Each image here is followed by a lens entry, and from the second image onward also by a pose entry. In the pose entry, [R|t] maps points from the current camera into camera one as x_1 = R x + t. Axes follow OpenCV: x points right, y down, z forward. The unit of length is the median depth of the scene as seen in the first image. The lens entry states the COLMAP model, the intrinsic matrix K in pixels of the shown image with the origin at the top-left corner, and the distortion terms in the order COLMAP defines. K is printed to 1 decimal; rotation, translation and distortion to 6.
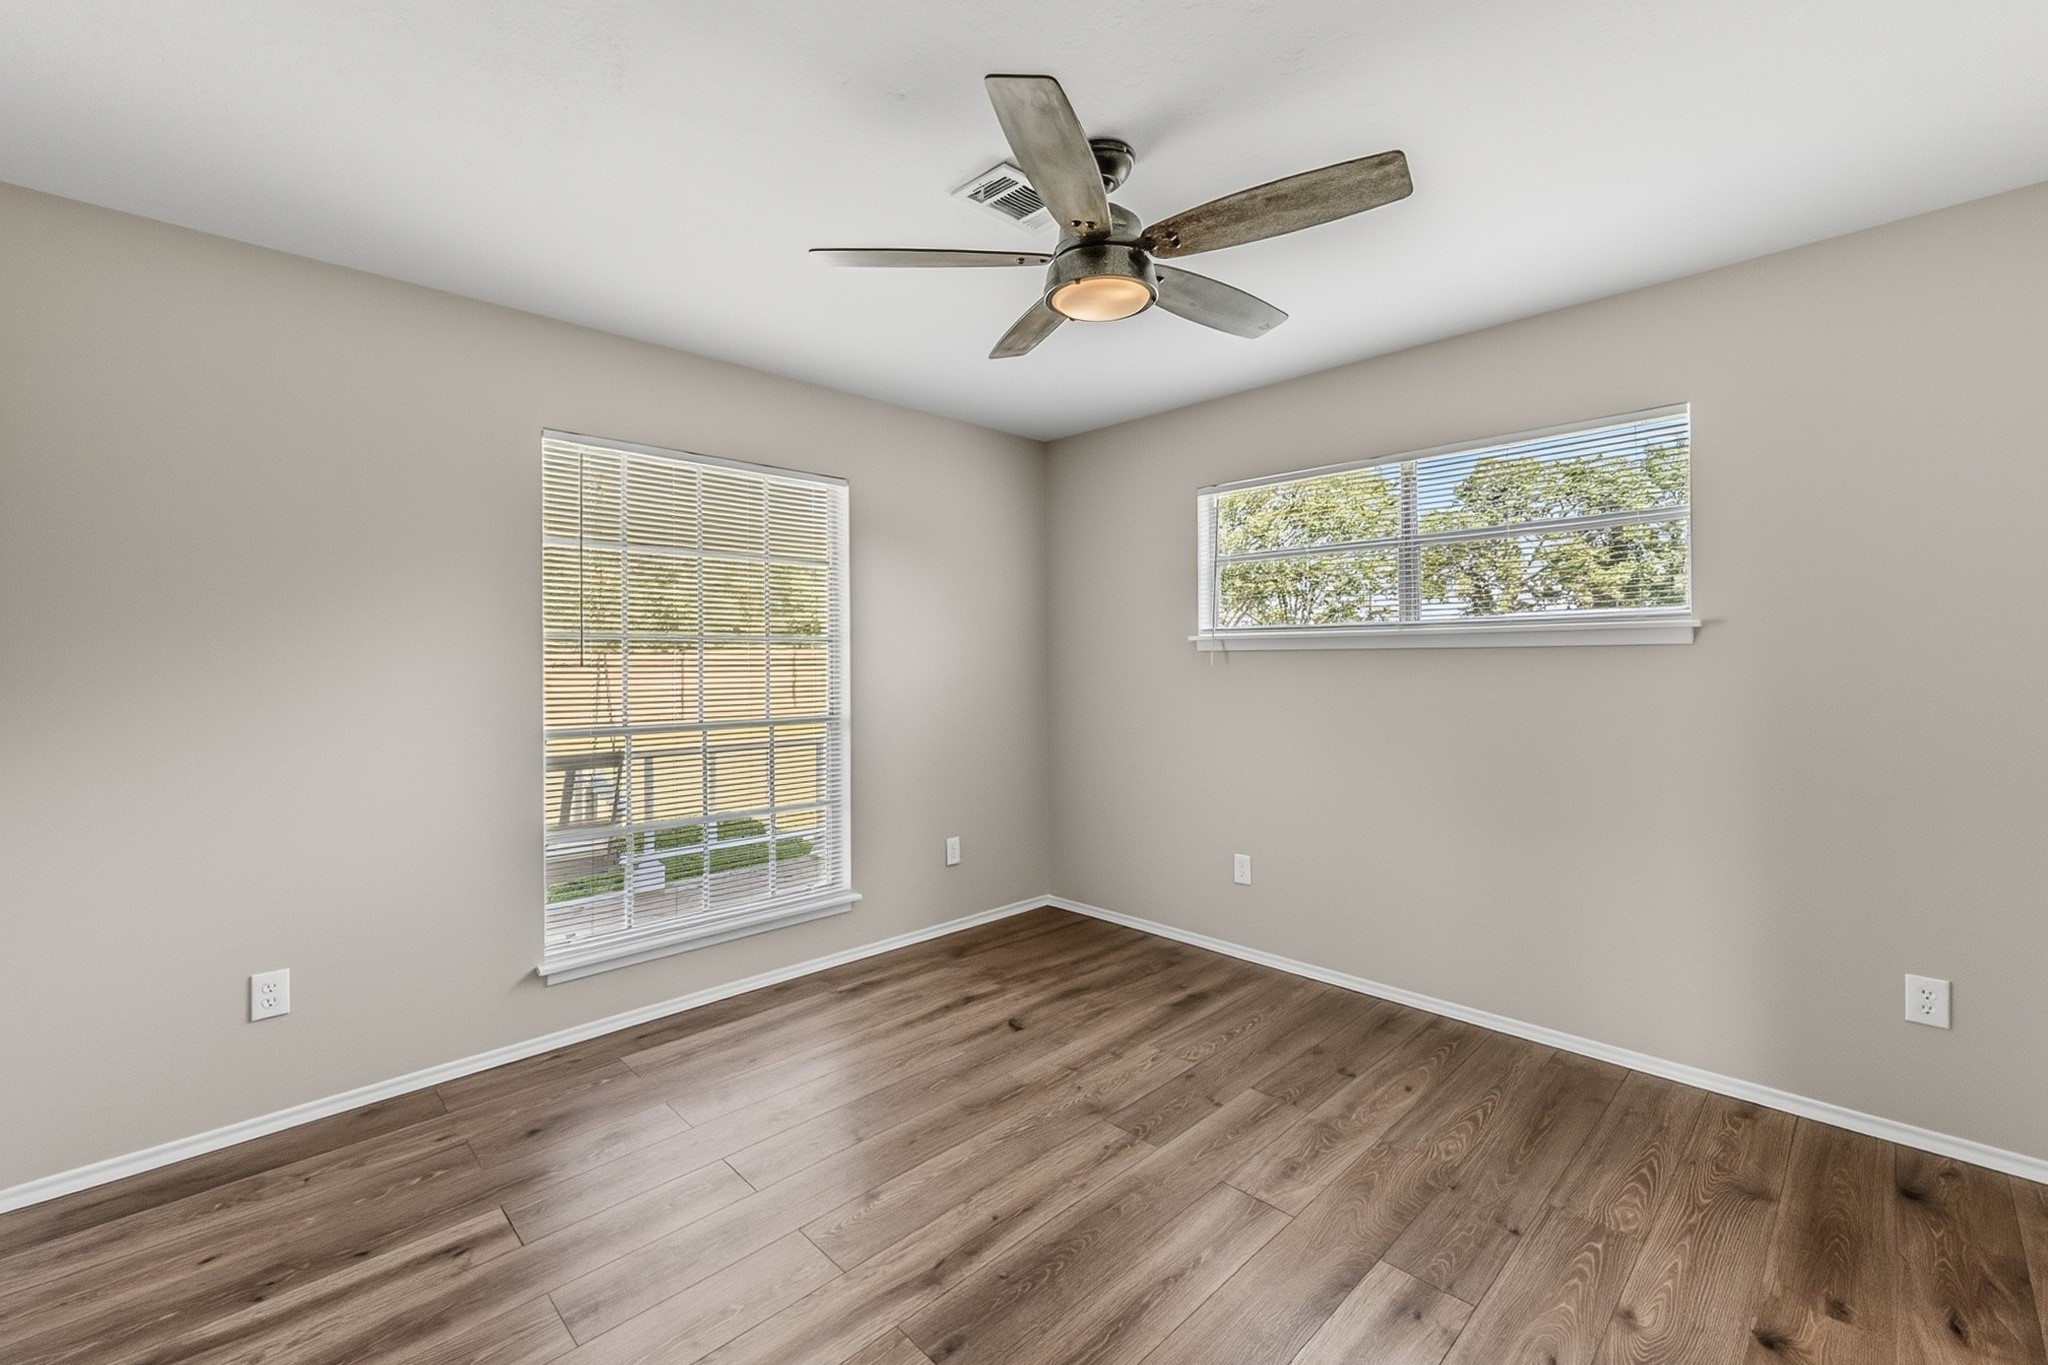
lens RADIAL K [[841.2, 0, 1009.0], [0, 841.2, 672.8], [0, 0, 1]] dist [-0.001002, 0.000387]
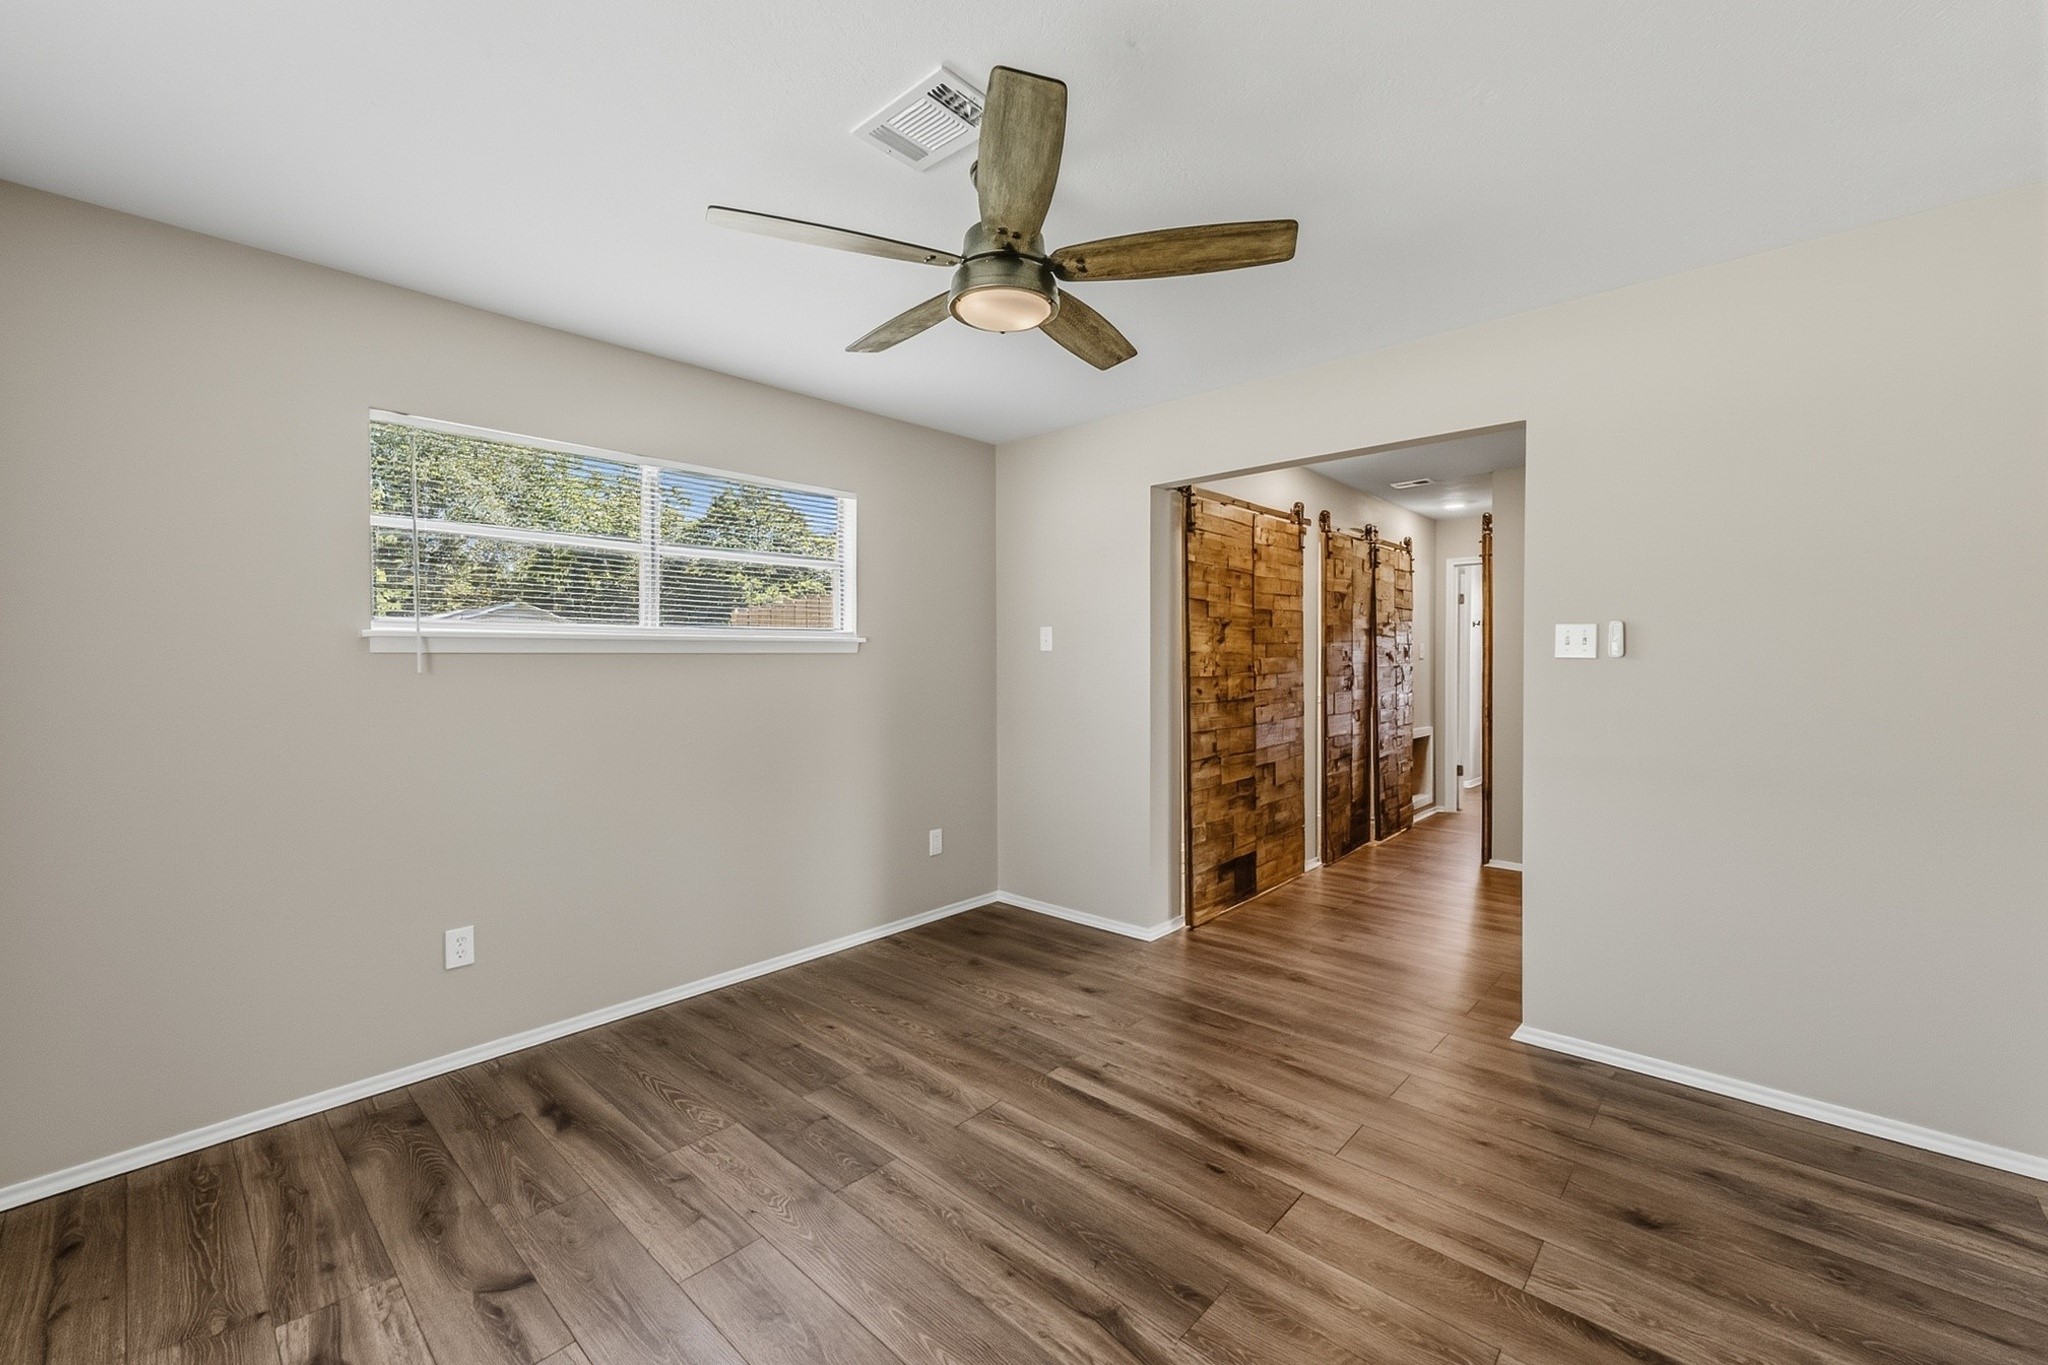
lens RADIAL K [[841.2, 0, 1009.0], [0, 841.2, 673.0], [0, 0, 1]] dist [-0.001002, 0.000387]
pose [[-0.053487, -0.009128, 0.998527, -0.643386], [0.024224, 0.999652, 0.010436, -0.005734], [-0.998275, 0.024746, -0.053247, 0.726656]]
